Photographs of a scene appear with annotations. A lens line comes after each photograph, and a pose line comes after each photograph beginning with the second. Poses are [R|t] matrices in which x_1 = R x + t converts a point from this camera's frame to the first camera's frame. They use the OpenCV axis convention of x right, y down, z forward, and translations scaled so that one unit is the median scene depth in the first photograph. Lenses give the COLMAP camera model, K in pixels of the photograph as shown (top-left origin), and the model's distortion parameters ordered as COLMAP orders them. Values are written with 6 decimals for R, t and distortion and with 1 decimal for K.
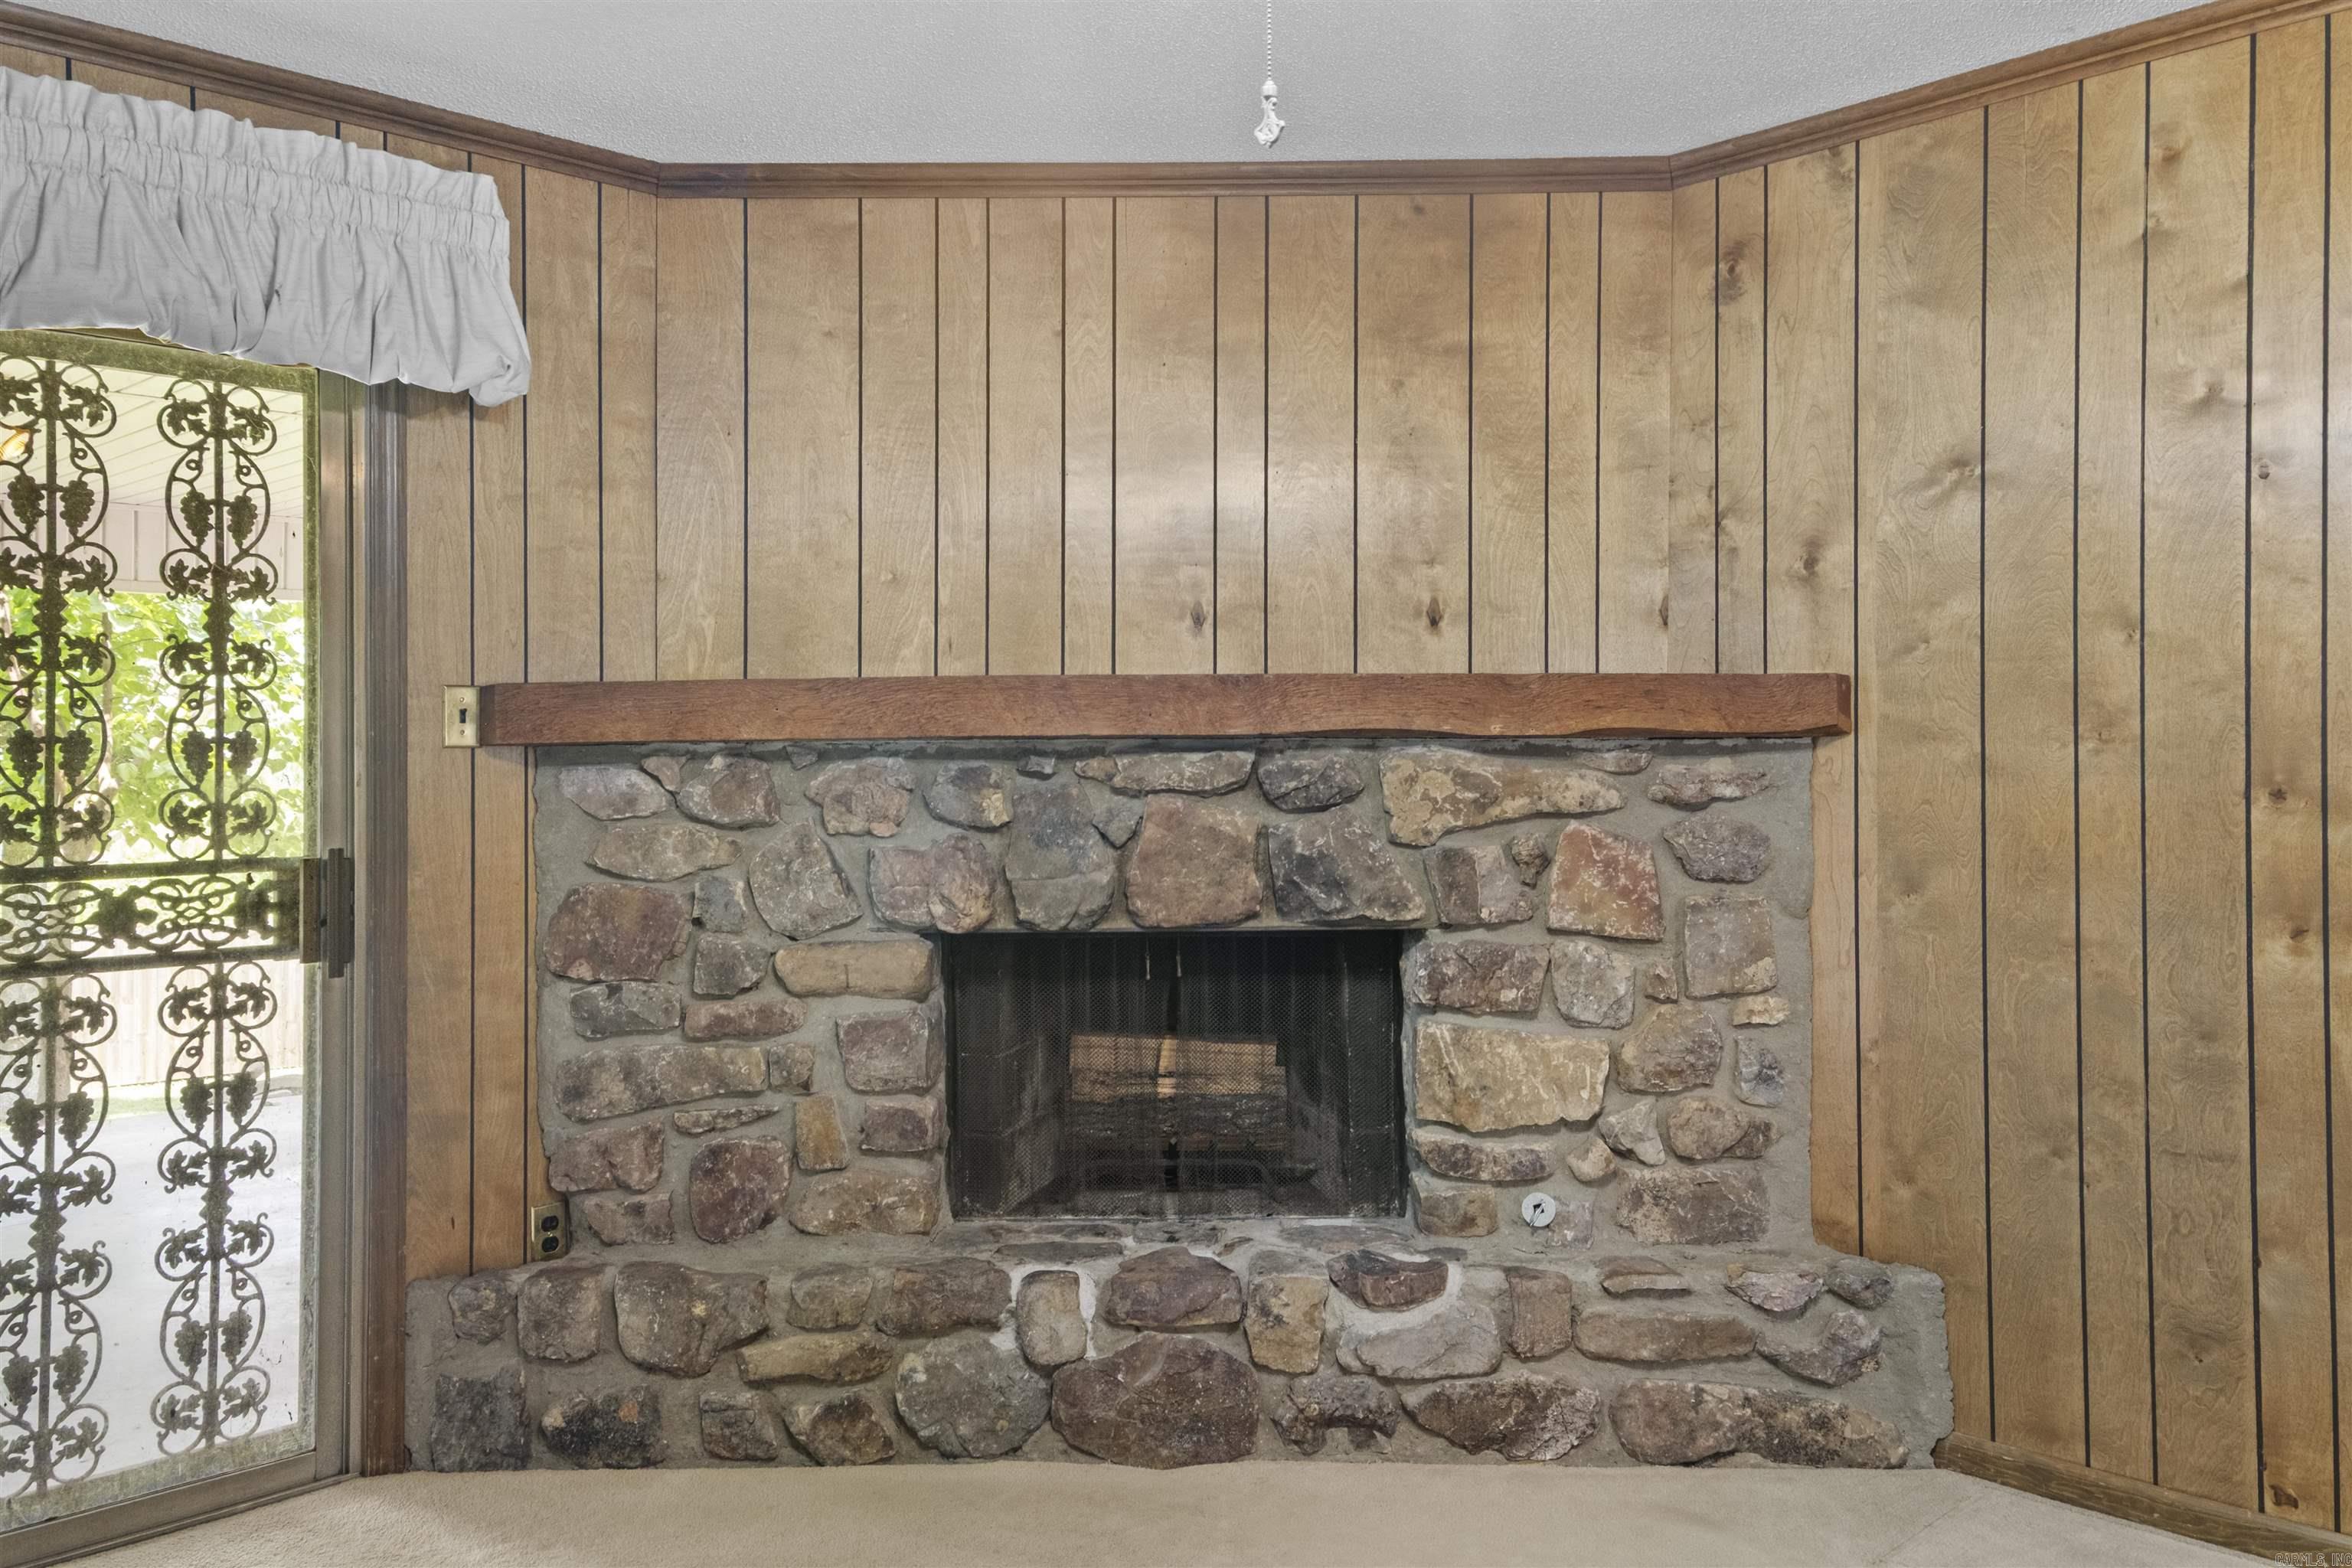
lens RADIAL K [[1840.8, 0, 1135.5], [0, 1840.8, 740.9], [0, 0, 1]] dist [0.041339, 0.009152]
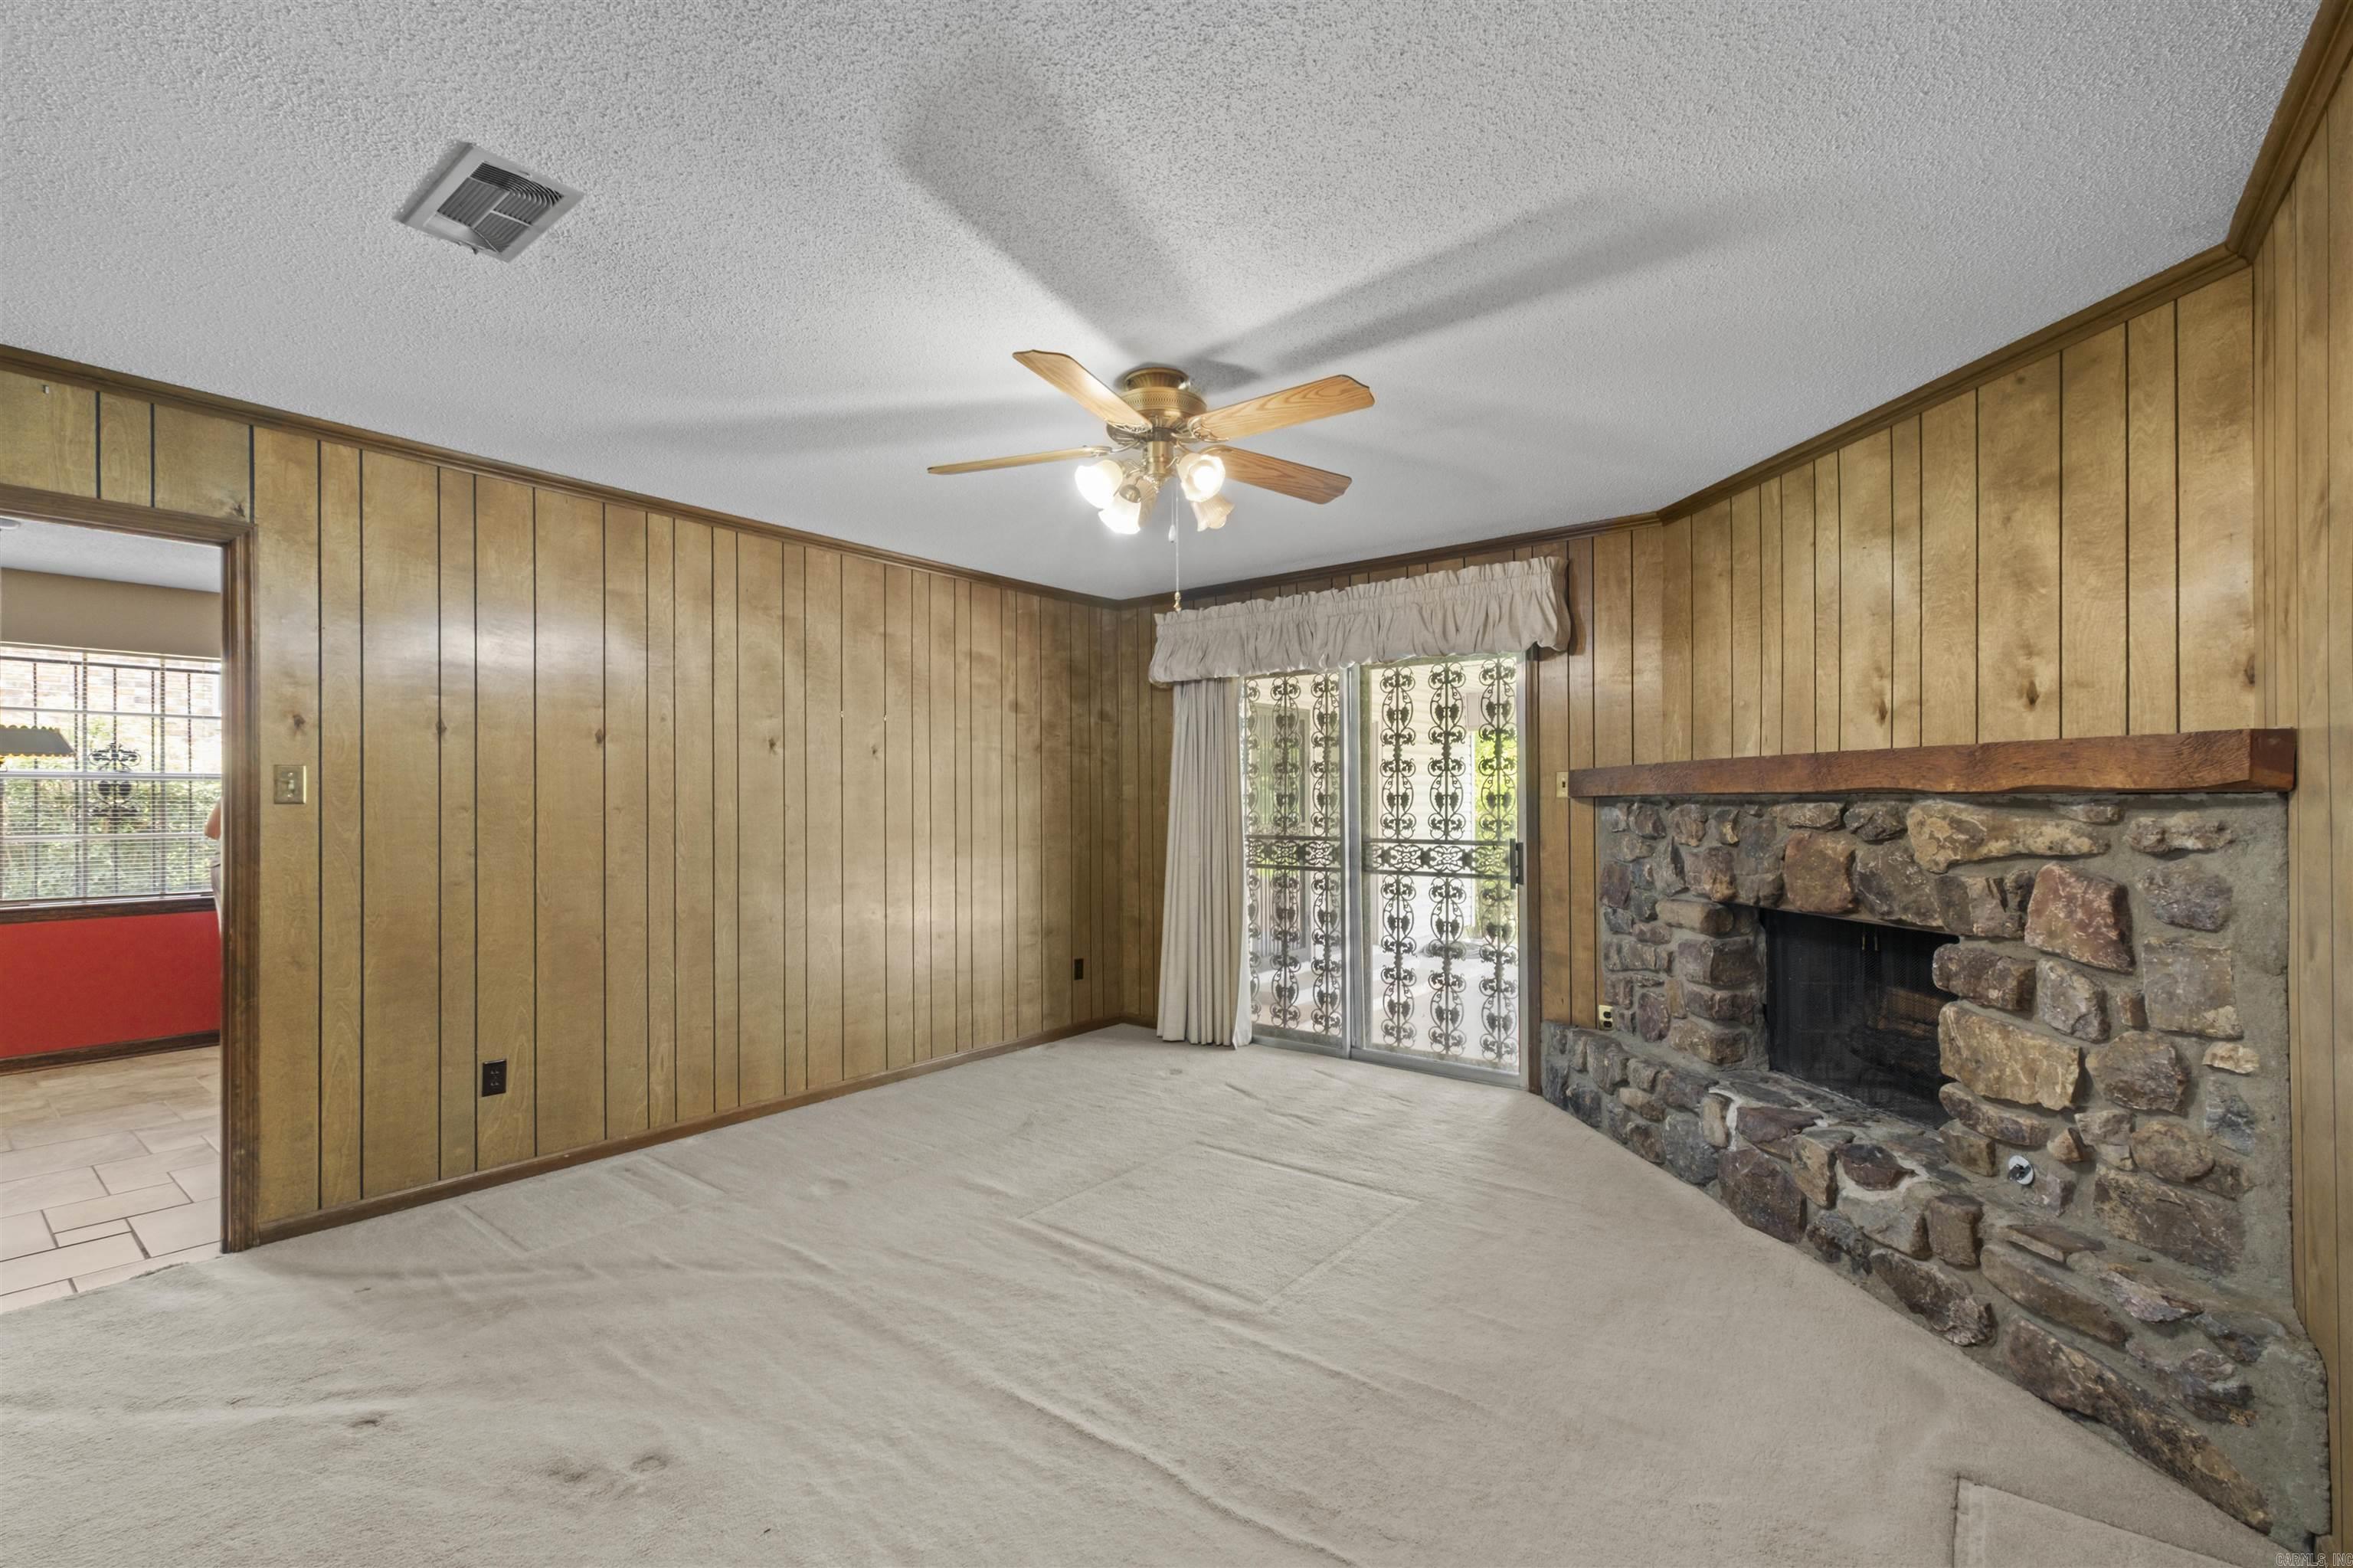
lens RADIAL K [[1021.2, 0, 1187.0], [0, 1021.2, 800.4], [0, 0, 1]] dist [0.002411, 0.000331]
pose [[0.139472, 0.005517, -0.990211, 0.826122], [0.006357, 0.999959, 0.006467, -0.004893], [0.990206, -0.007196, 0.139431, 0.347527]]
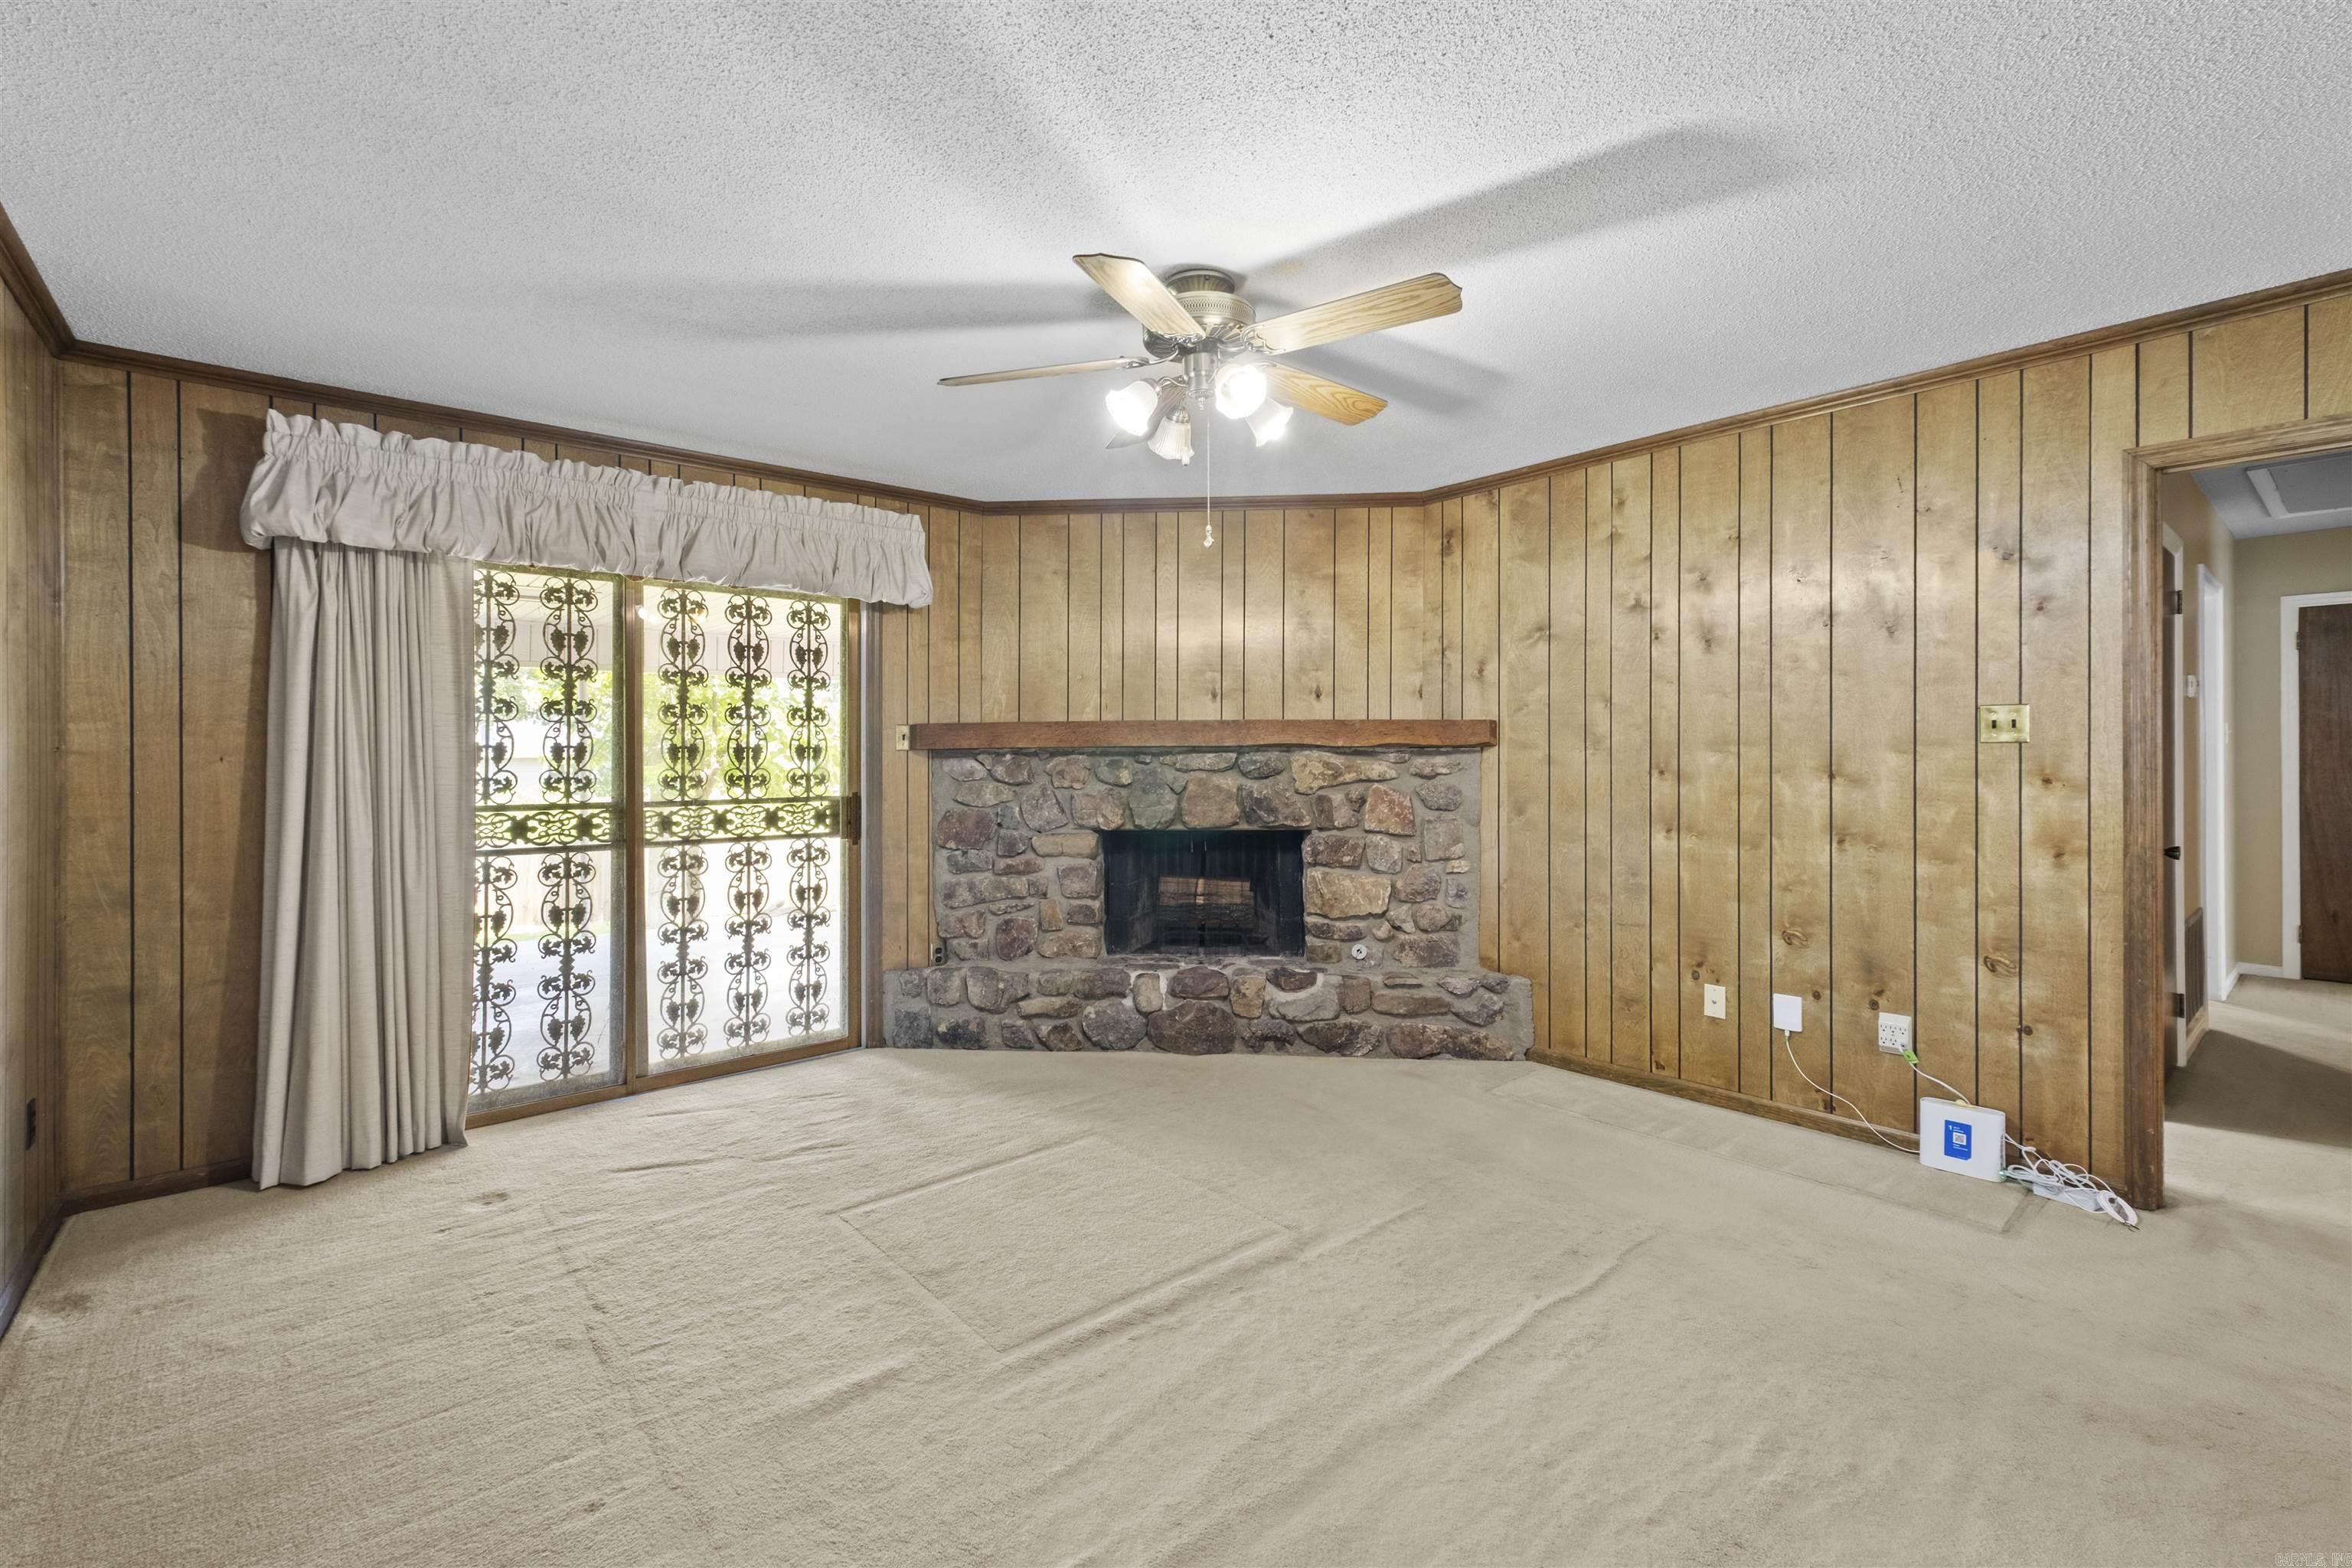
lens RADIAL K [[1018.4, 0, 1145.4], [0, 1018.4, 752.2], [0, 0, 1]] dist [0.006791, 0.000036]
pose [[0.997324, 0.002407, -0.073068, 0.044172], [-0.001926, 0.999976, 0.006656, -0.003560], [0.073083, -0.006498, 0.997305, -0.286996]]
